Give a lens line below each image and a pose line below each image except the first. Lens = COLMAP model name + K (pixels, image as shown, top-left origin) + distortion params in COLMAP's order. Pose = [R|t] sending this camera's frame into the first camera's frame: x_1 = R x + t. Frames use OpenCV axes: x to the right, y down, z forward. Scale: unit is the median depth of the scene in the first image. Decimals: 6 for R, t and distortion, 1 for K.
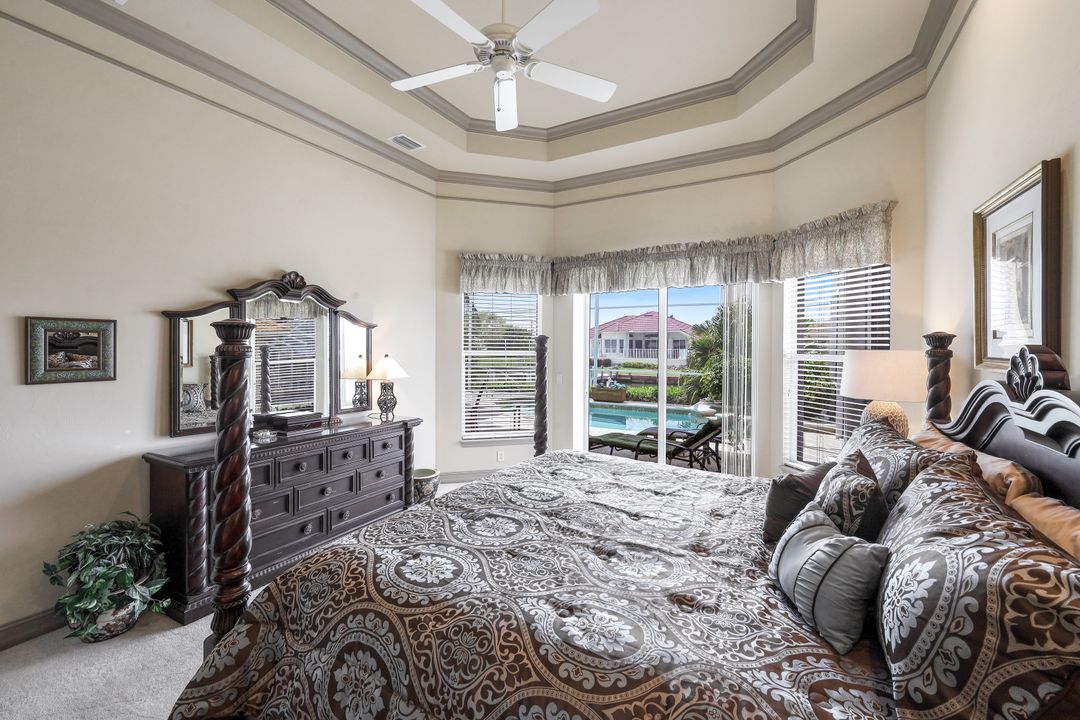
lens RADIAL K [[434.4, 0, 539.3], [0, 434.4, 354.0], [0, 0, 1]] dist [0.000547, -0.000289]
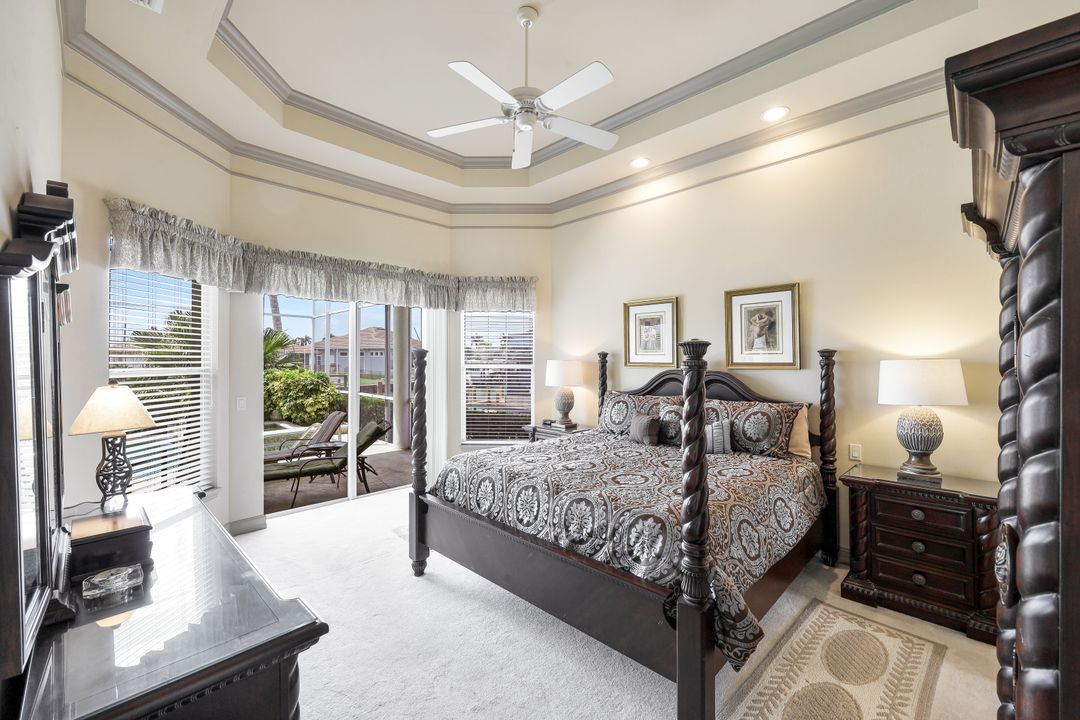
lens RADIAL K [[441.9, 0, 534.8], [0, 441.9, 354.5], [0, 0, 1]] dist [0.000703, 0.000156]
pose [[0.258404, 0.001839, 0.966035, -0.685419], [0.023894, 0.999680, -0.008295, -0.012785], [-0.965741, 0.025226, 0.258278, 0.386582]]
